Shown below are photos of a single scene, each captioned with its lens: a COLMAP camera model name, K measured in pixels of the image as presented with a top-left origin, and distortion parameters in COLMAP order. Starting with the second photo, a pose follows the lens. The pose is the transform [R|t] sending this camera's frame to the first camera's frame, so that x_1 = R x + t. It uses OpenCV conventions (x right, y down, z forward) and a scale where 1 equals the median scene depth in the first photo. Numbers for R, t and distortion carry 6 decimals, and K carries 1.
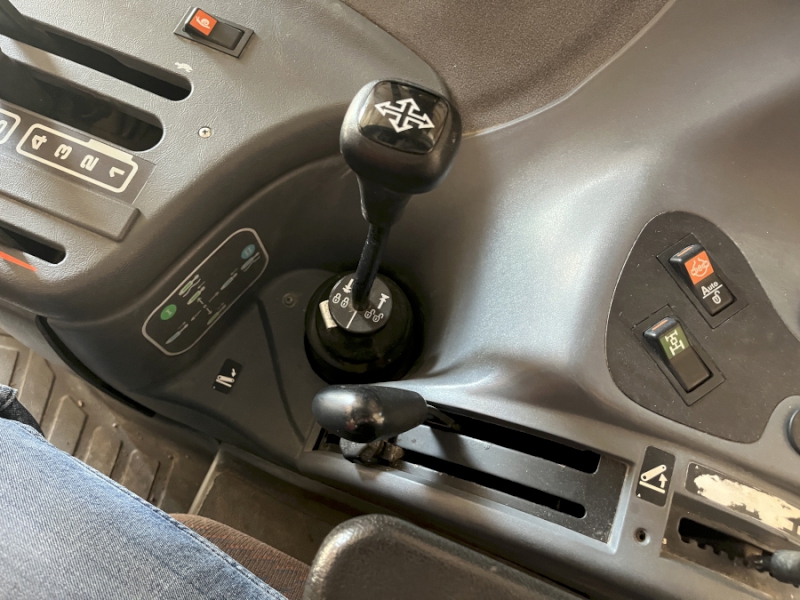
lens RADIAL K [[608.1, 0, 400.0], [0, 608.1, 300.0], [0, 0, 1]] dist [0.073964, -0.097494]
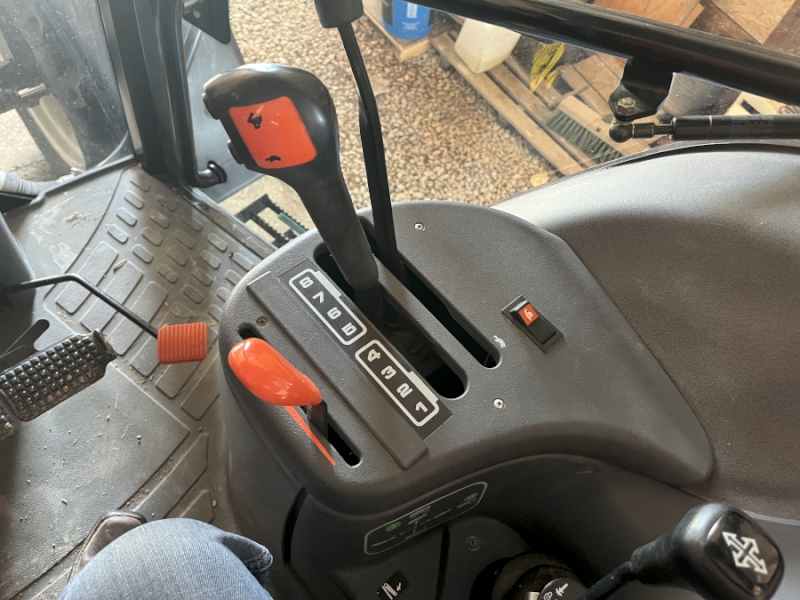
lens RADIAL K [[608.1, 0, 400.0], [0, 608.1, 300.0], [0, 0, 1]] dist [0.073964, -0.097494]
pose [[0.898326, 0.405189, -0.169804, -0.379421], [-0.434035, 0.878356, -0.200258, -0.135144], [0.068006, 0.253598, 0.964916, -0.191293]]
